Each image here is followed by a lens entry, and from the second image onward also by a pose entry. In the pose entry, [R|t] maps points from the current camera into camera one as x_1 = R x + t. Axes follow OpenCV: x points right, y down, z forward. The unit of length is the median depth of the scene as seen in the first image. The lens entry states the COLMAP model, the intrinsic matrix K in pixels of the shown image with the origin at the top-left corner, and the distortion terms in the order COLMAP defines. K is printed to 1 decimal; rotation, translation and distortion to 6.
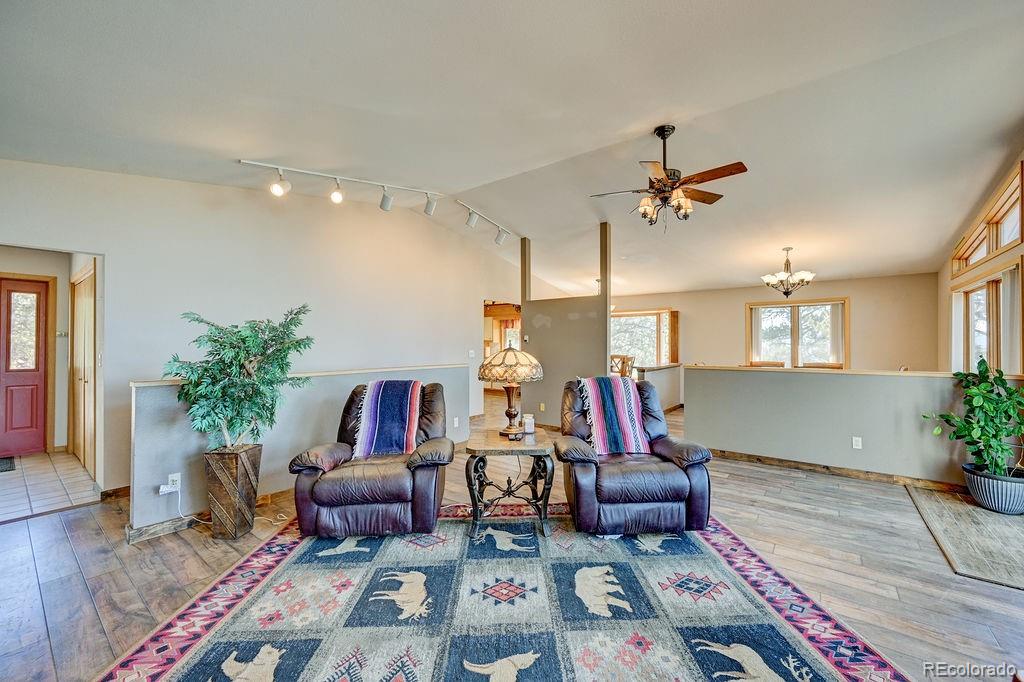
lens RADIAL K [[404.8, 0, 508.7], [0, 404.8, 343.5], [0, 0, 1]] dist [-0.001687, 0.000869]
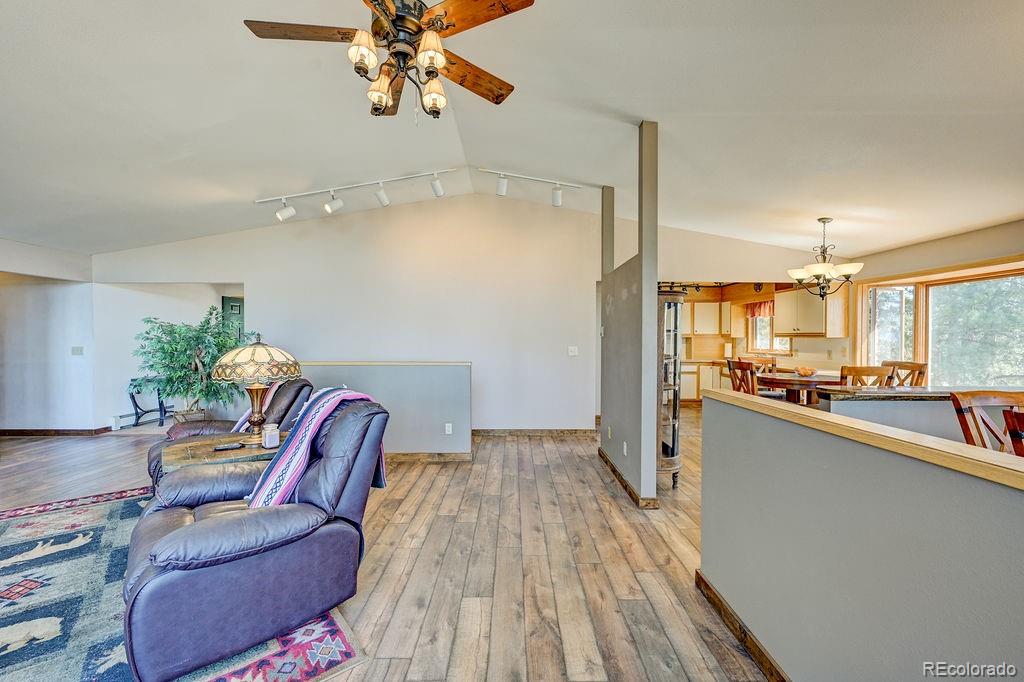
lens RADIAL K [[404.8, 0, 515.3], [0, 404.8, 338.3], [0, 0, 1]] dist [-0.001687, 0.000869]
pose [[0.629577, 0.002021, -0.776935, 1.408232], [-0.000811, 0.999998, 0.001944, -0.000457], [0.776937, -0.000594, 0.629578, 1.229448]]
